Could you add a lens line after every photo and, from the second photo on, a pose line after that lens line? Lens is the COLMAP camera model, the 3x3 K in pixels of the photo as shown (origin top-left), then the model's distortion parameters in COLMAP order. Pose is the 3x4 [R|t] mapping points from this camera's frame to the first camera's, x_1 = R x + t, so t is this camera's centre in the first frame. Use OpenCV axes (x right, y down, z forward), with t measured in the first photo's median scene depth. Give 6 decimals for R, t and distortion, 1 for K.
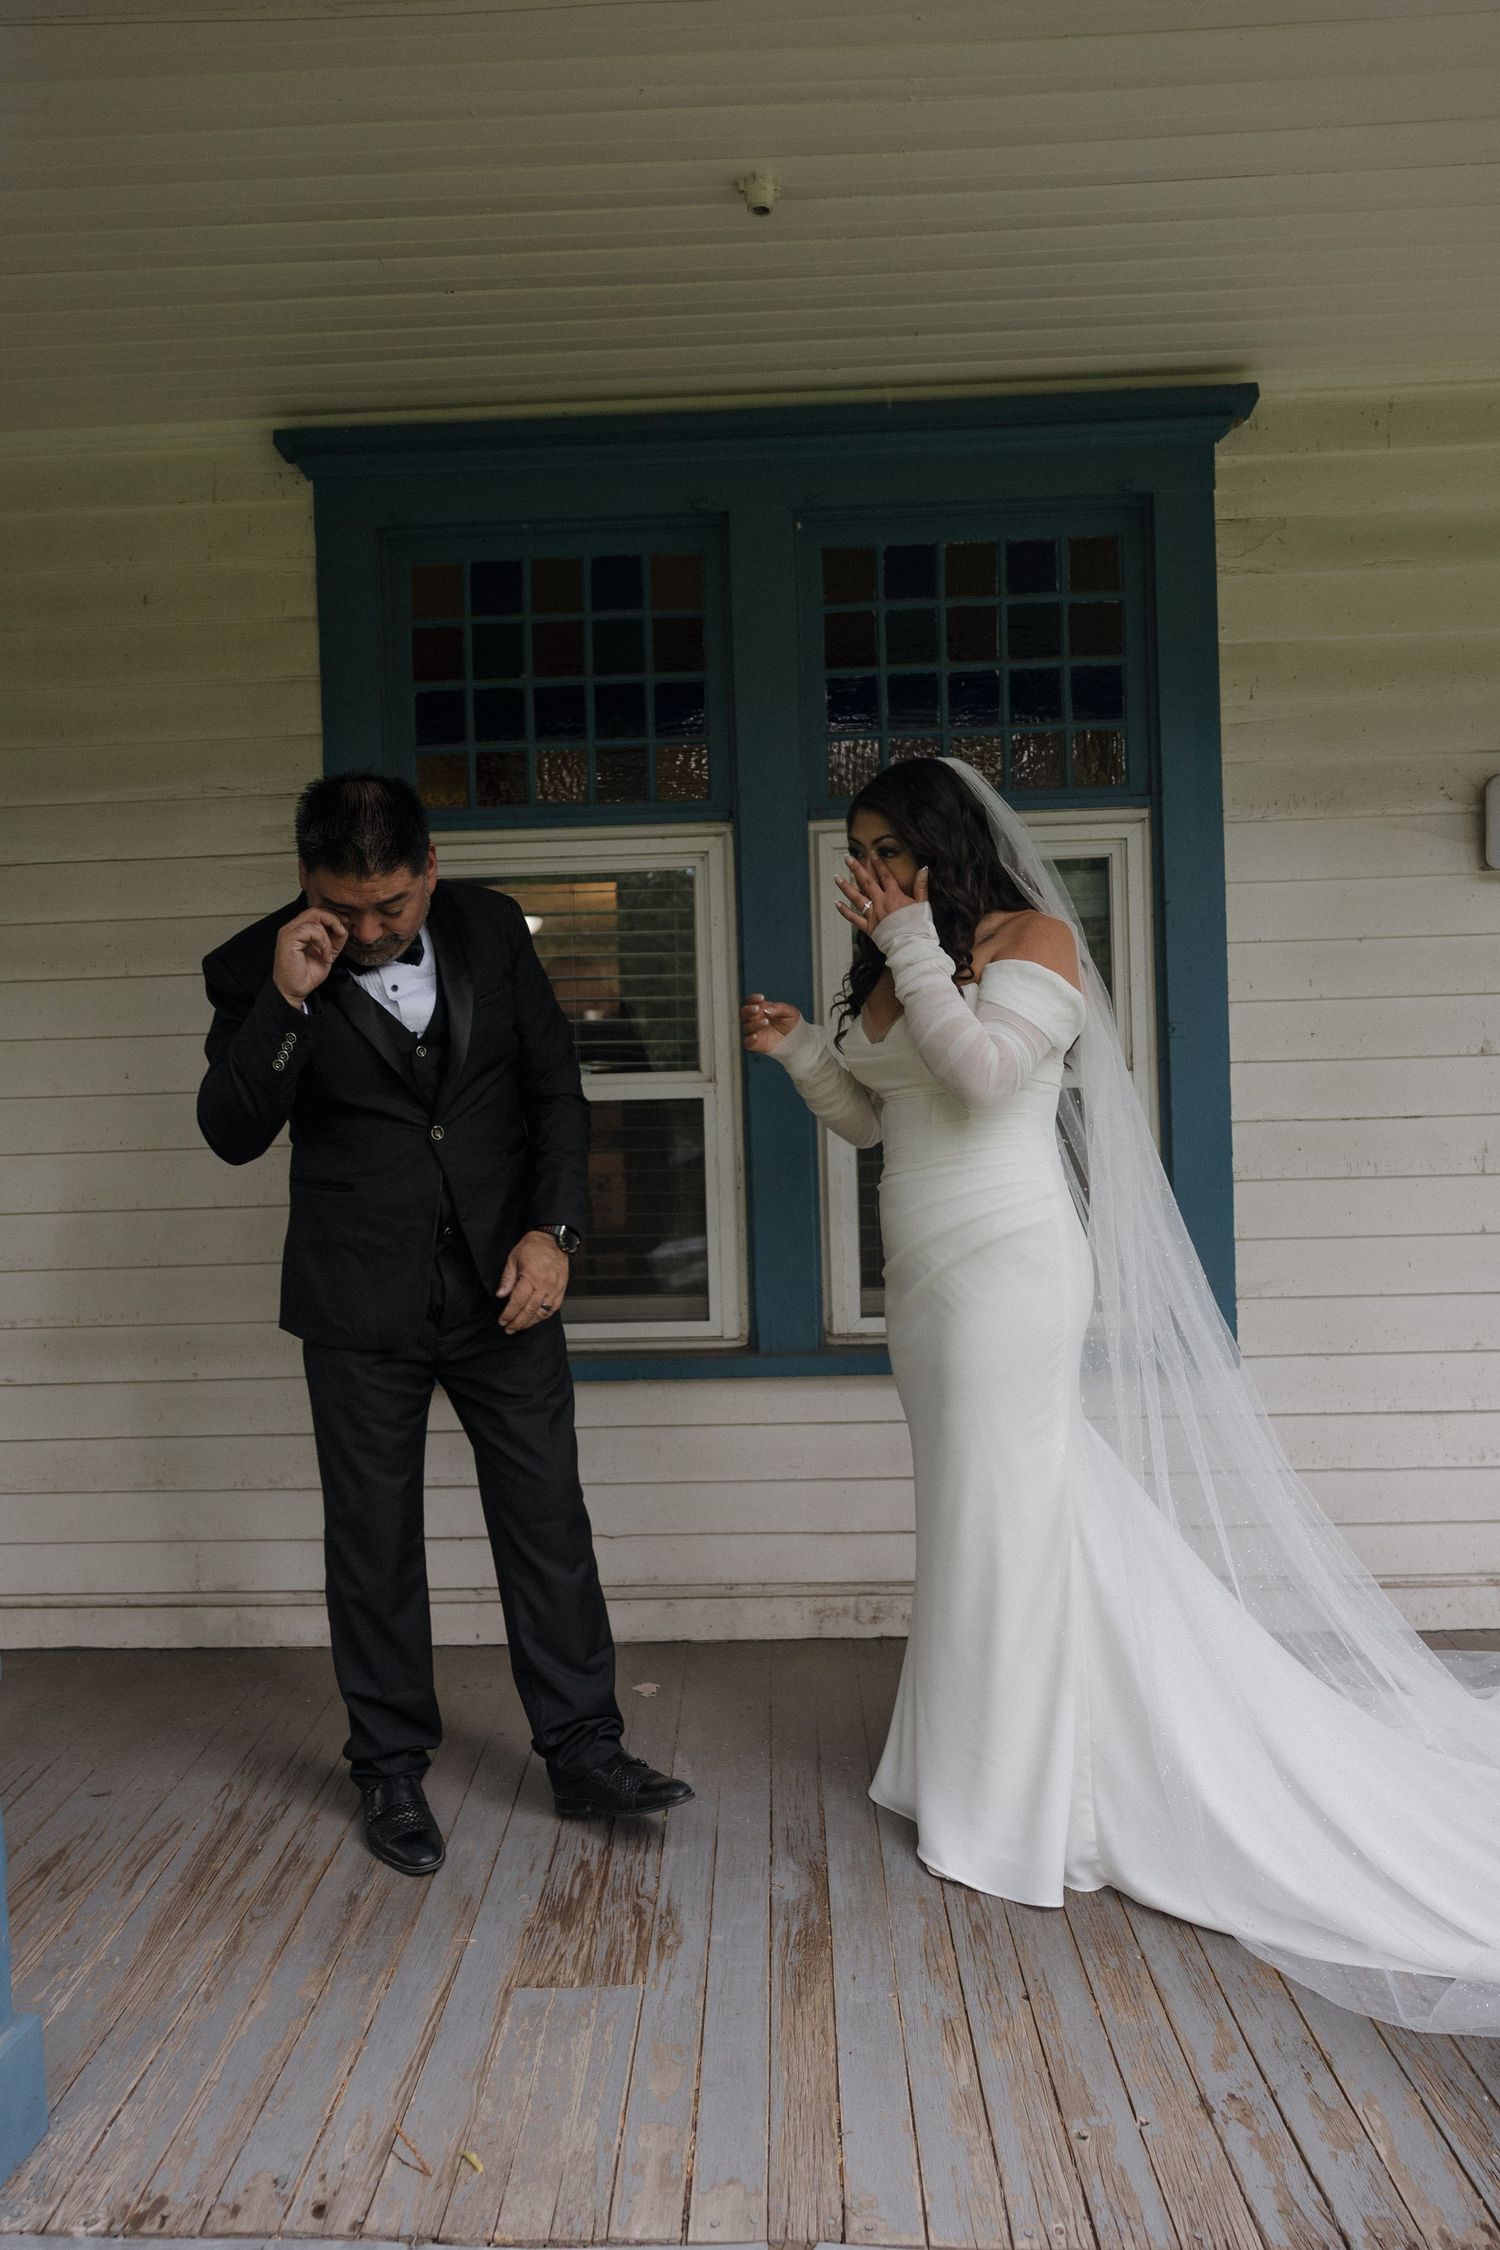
lens RADIAL K [[1697.4, 0, 740.5], [0, 1697.4, 1205.2], [0, 0, 1]] dist [-0.000659, 0.002153]
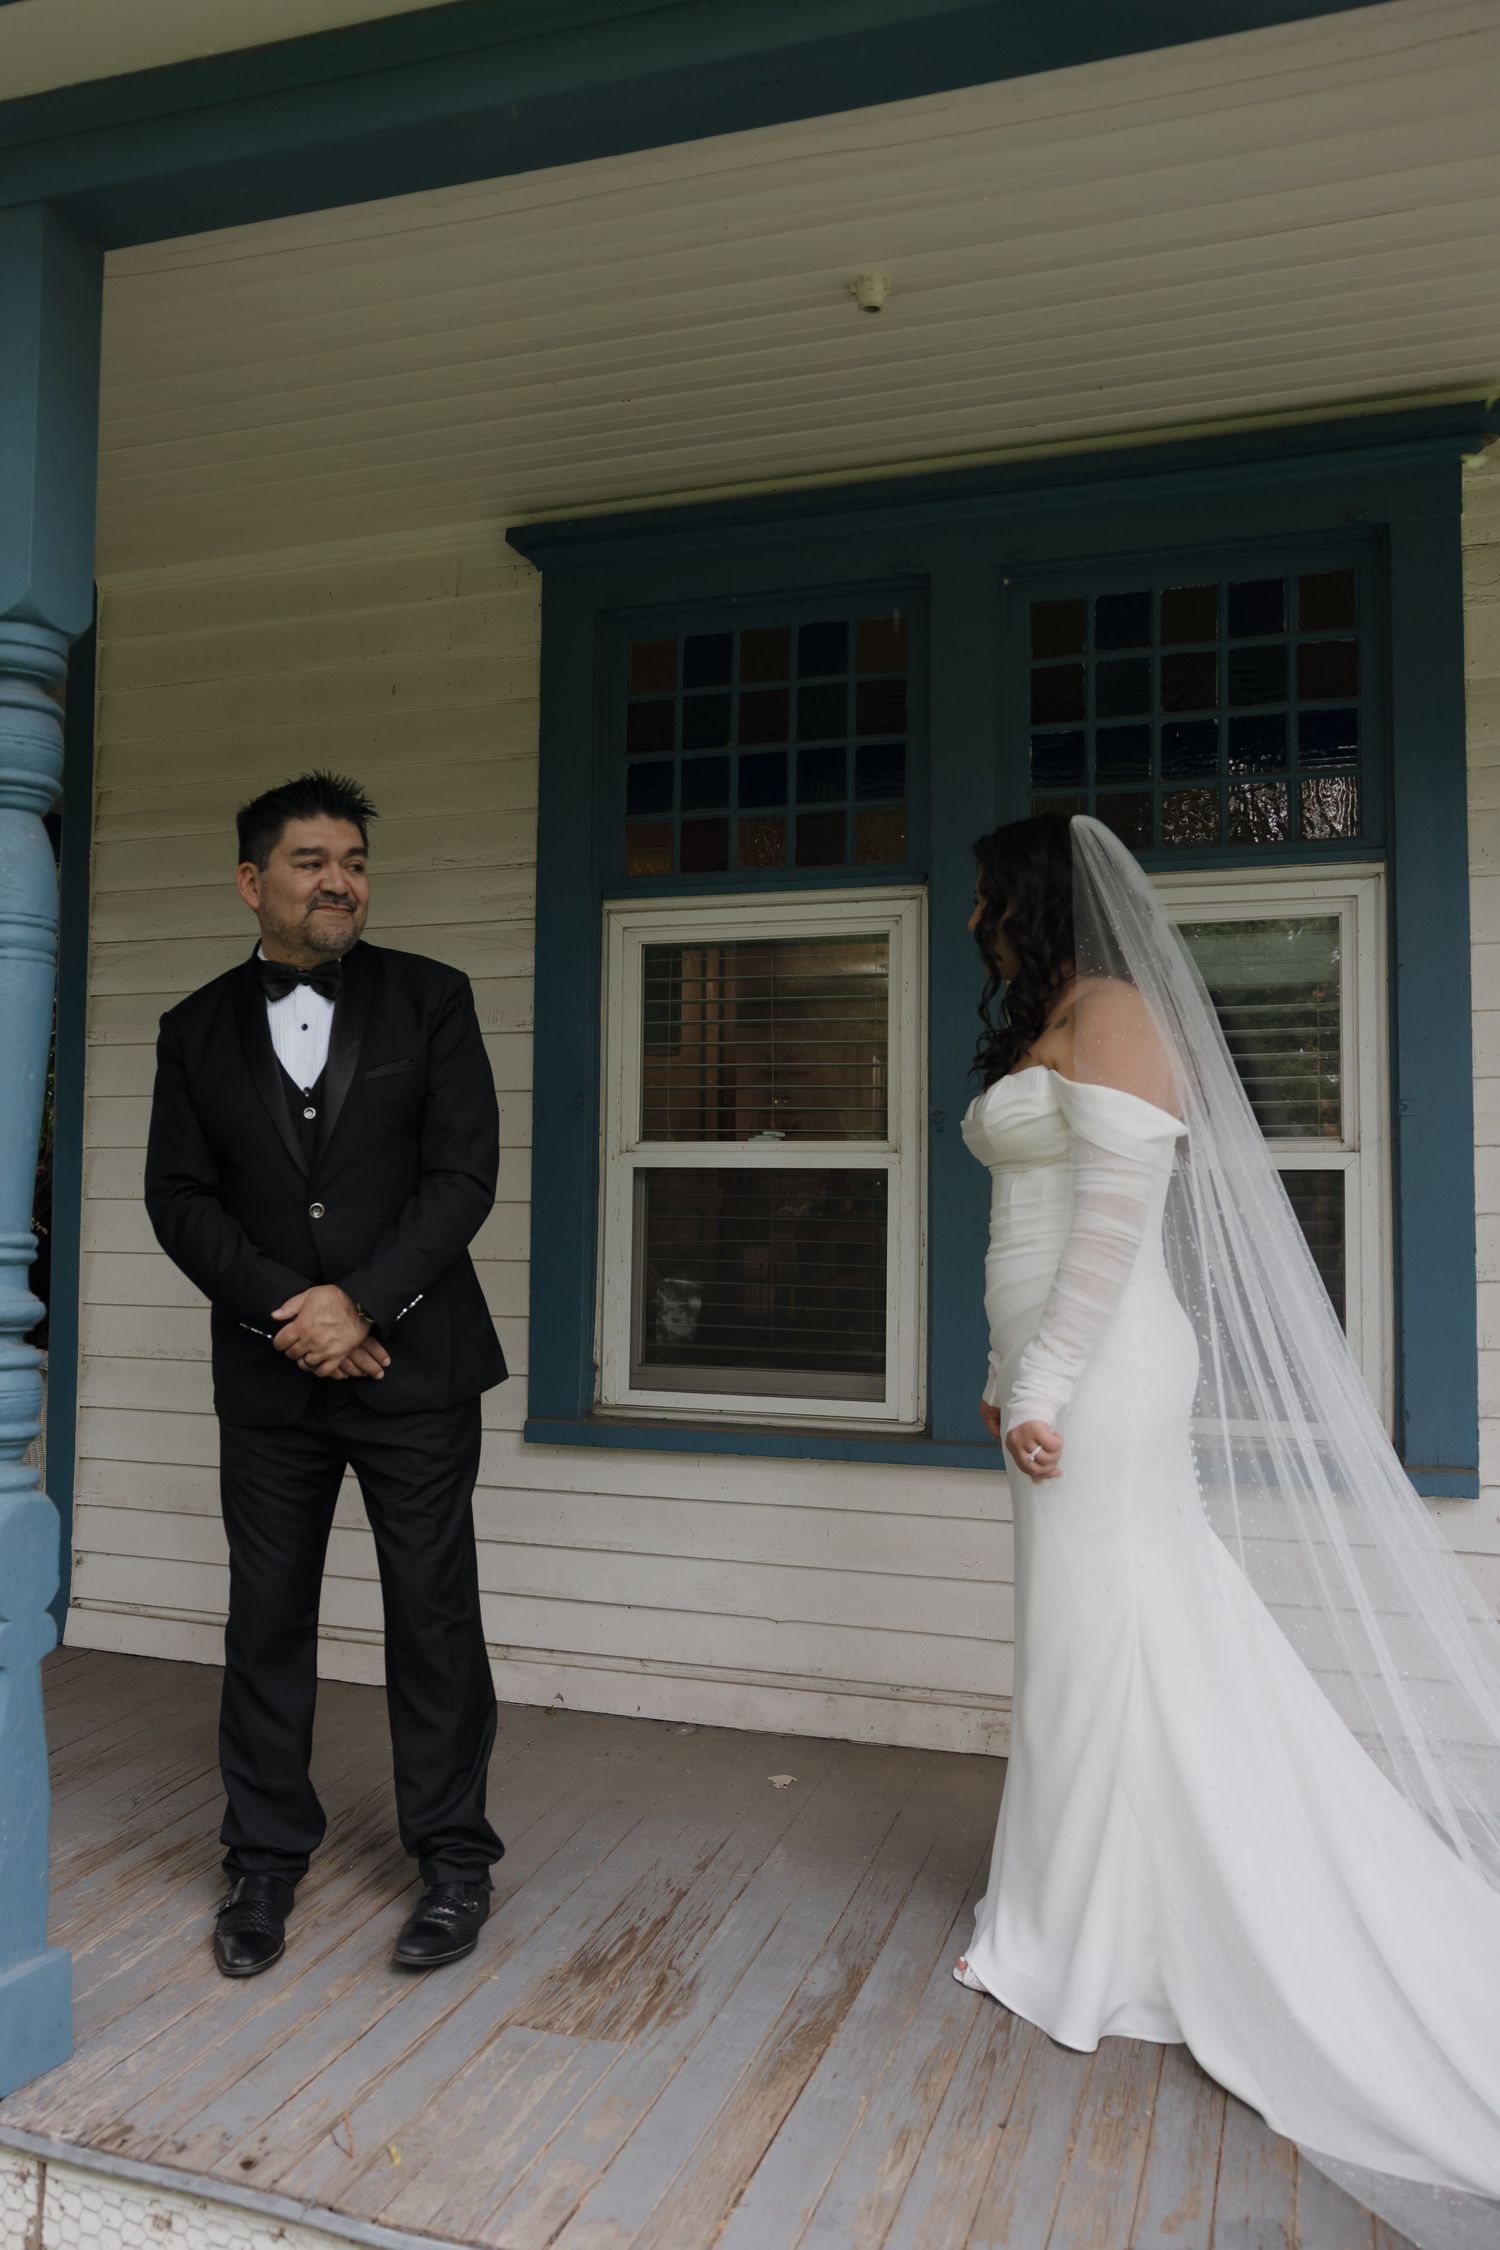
lens RADIAL K [[1921.9, 0, 632.3], [0, 1921.9, 1134.2], [0, 0, 1]] dist [-0.020277, 0.008496]
pose [[0.944285, 0.025512, -0.328140, 0.200678], [-0.050881, 0.996321, -0.068957, 0.000127], [0.325173, 0.081811, 0.942109, -0.074517]]
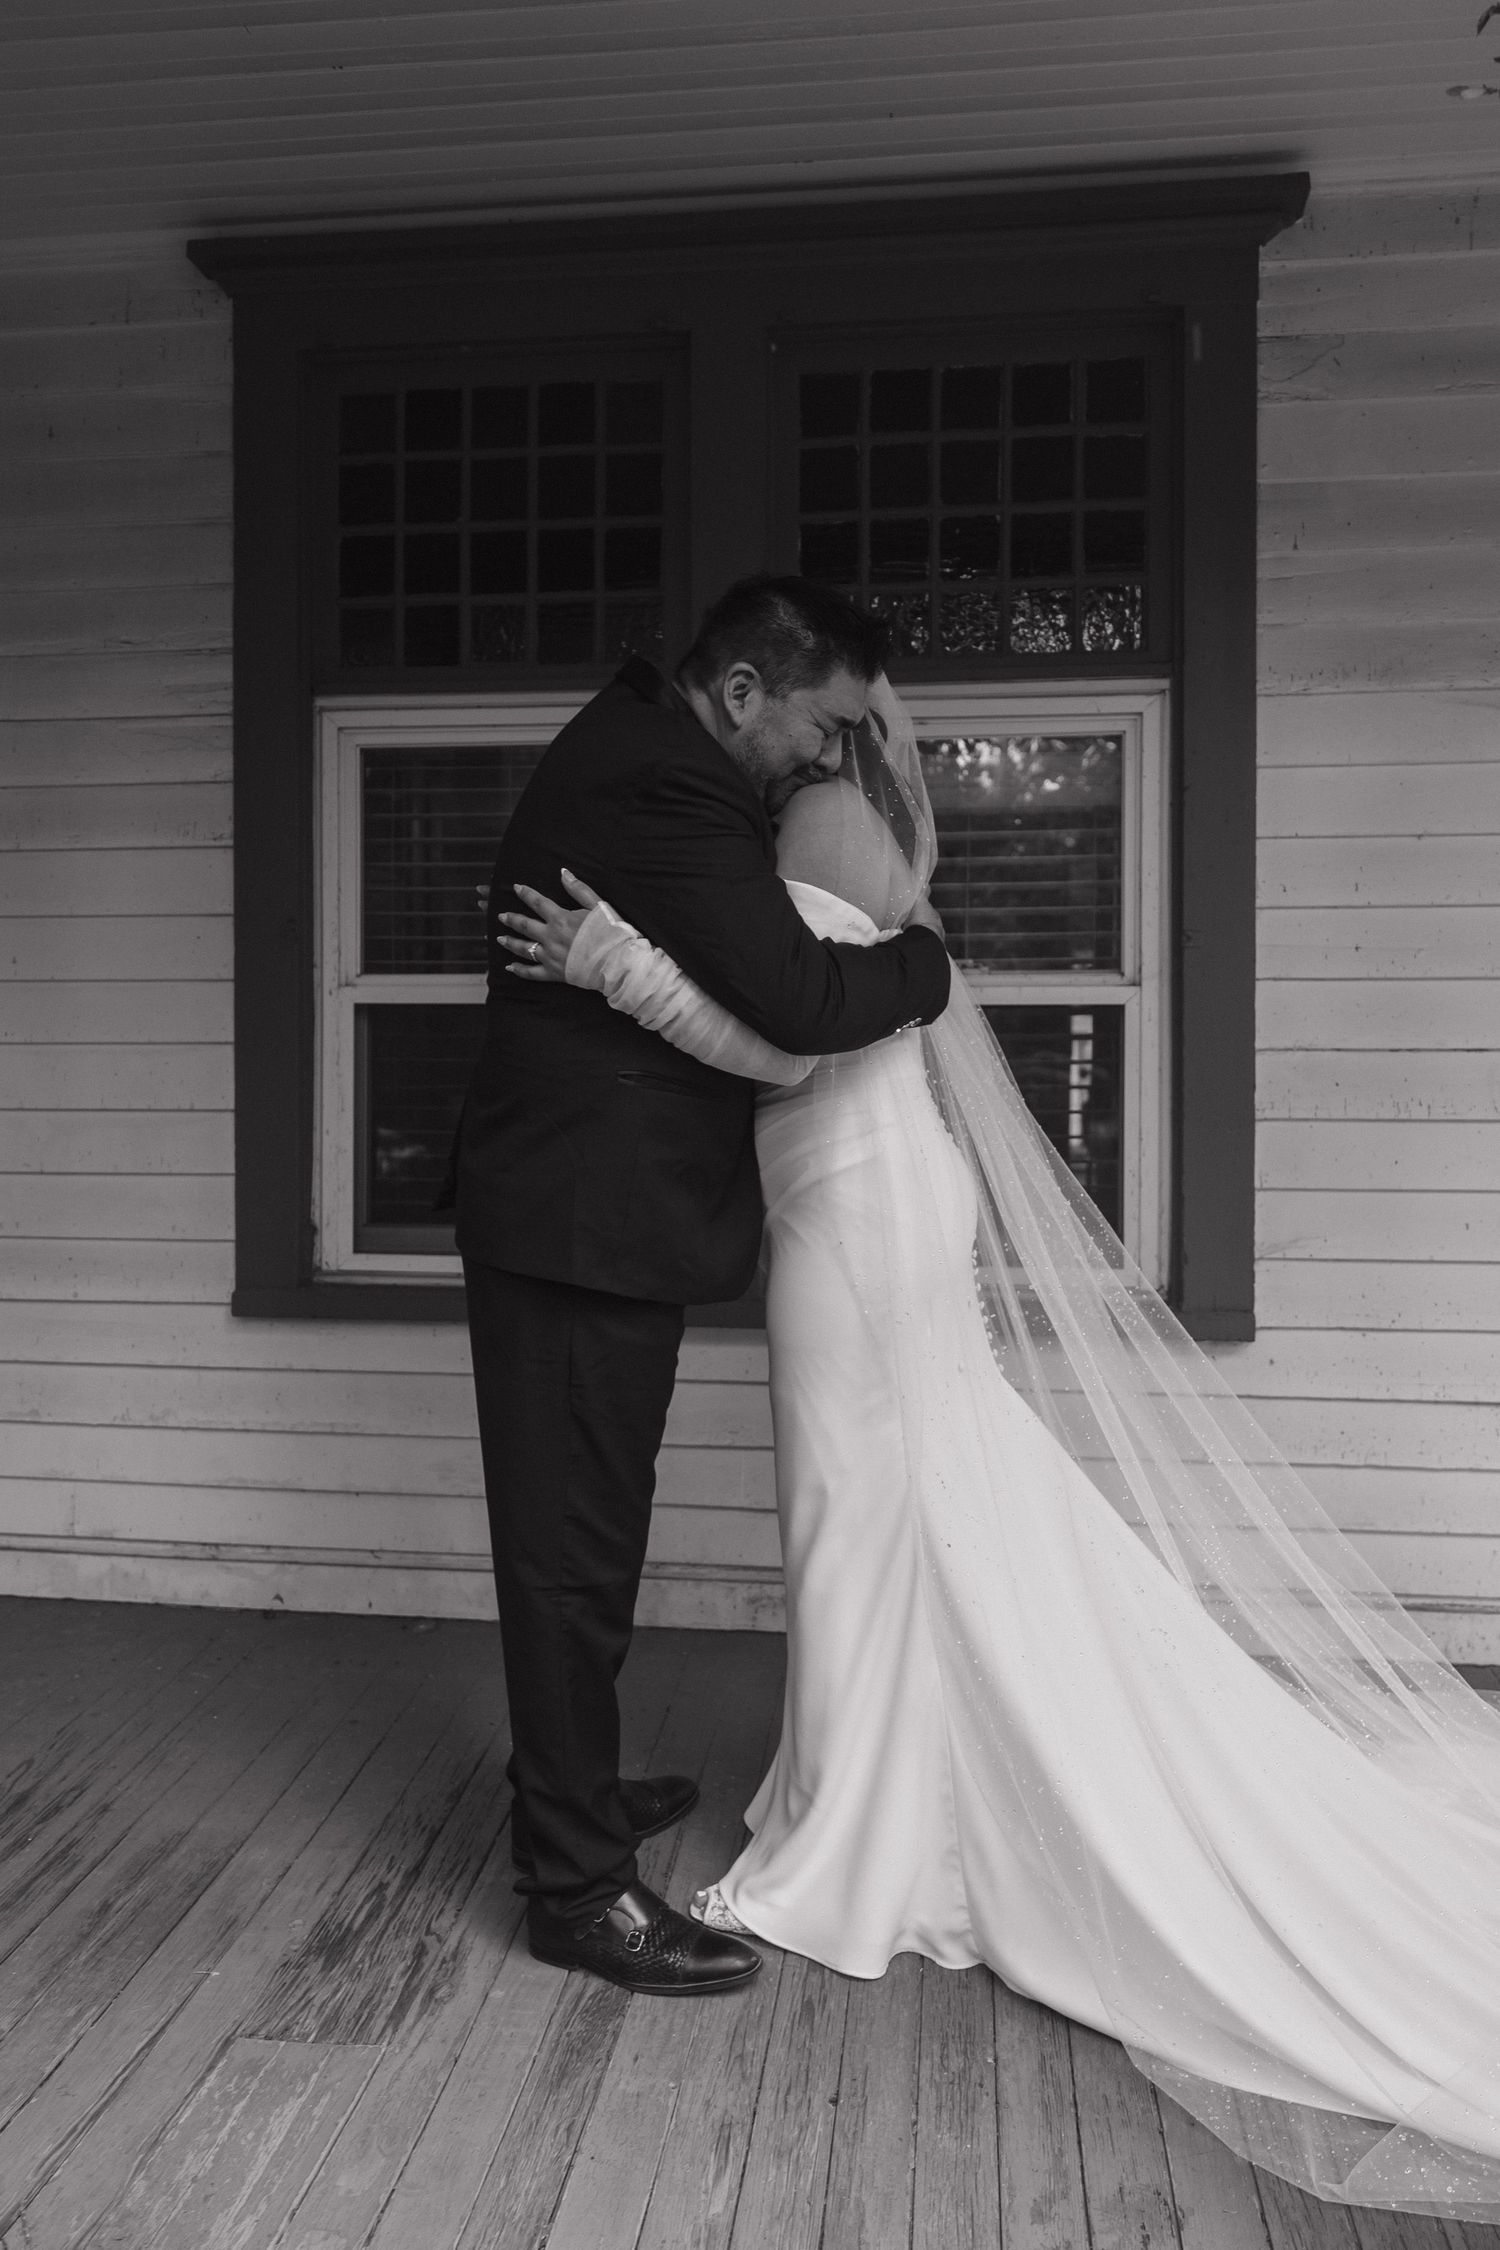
lens RADIAL K [[1797.7, 0, 766.0], [0, 1797.7, 1131.2], [0, 0, 1]] dist [0.000963, -0.000169]
pose [[0.995320, 0.035532, -0.089864, 0.127936], [-0.035777, 0.999359, -0.001112, 0.001153], [0.089767, 0.004322, 0.995953, 0.086049]]
